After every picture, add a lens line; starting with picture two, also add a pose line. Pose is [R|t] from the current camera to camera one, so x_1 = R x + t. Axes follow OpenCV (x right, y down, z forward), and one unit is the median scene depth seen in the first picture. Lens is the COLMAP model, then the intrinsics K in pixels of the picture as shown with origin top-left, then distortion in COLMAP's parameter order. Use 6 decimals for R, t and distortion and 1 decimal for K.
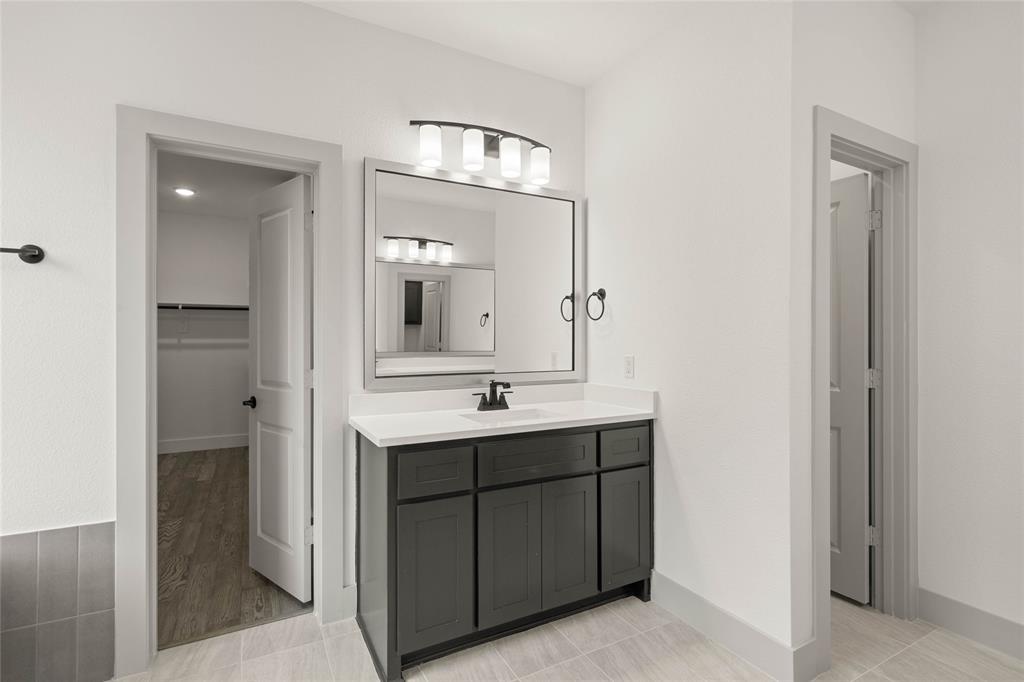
lens RADIAL K [[492.7, 0, 514.6], [0, 492.7, 340.9], [0, 0, 1]] dist [-0.000047, 0.000240]
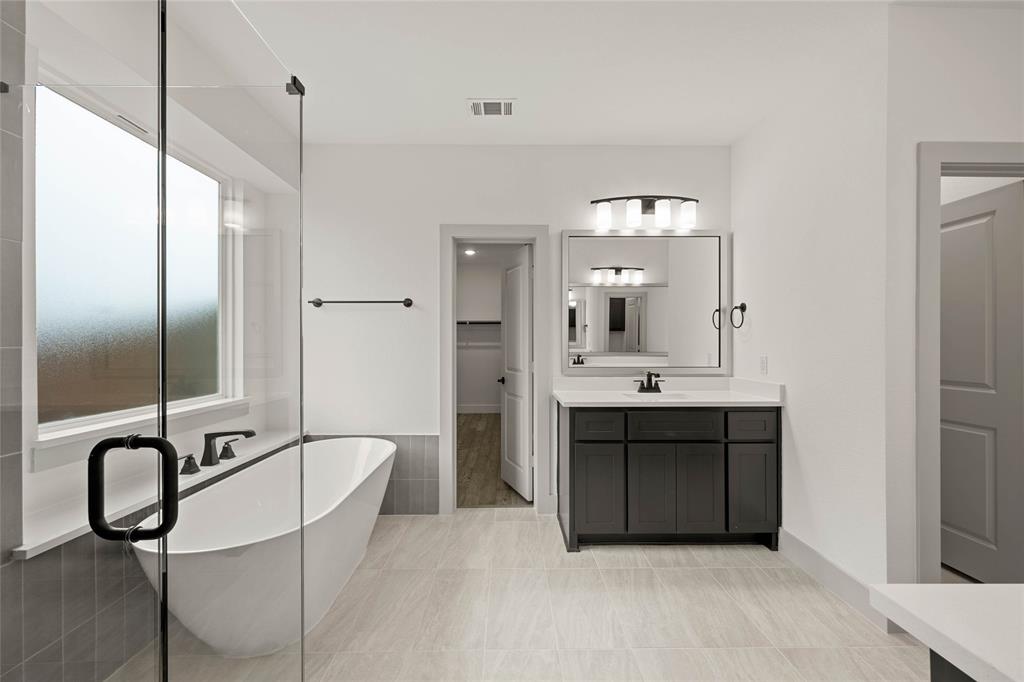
lens RADIAL K [[404.8, 0, 514.4], [0, 404.8, 343.4], [0, 0, 1]] dist [0.003351, 0.000173]
pose [[0.885053, 0.000029, -0.465490, 0.162402], [-0.000349, 1.000000, -0.000601, -0.001744], [0.465489, 0.000694, 0.885053, -0.227817]]
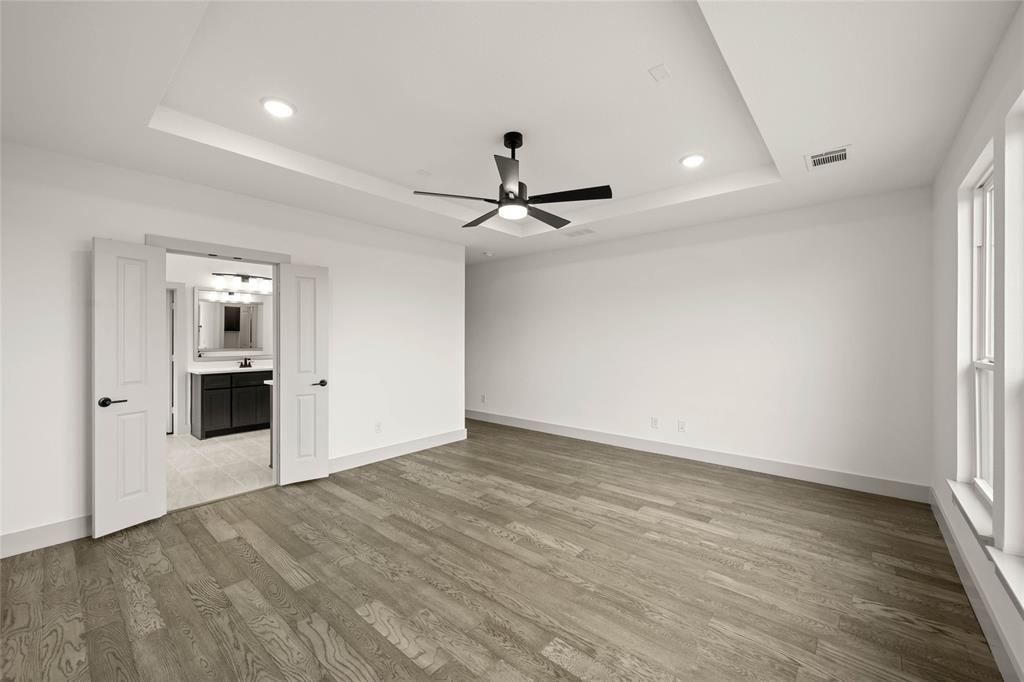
lens RADIAL K [[408.8, 0, 512.0], [0, 408.8, 341.0], [0, 0, 1]] dist [-0.000836, -0.000188]
pose [[0.937245, 0.000234, 0.348672, 0.635690], [-0.002636, 0.999976, 0.006414, -0.045490], [-0.348662, -0.006931, 0.937223, -1.984435]]
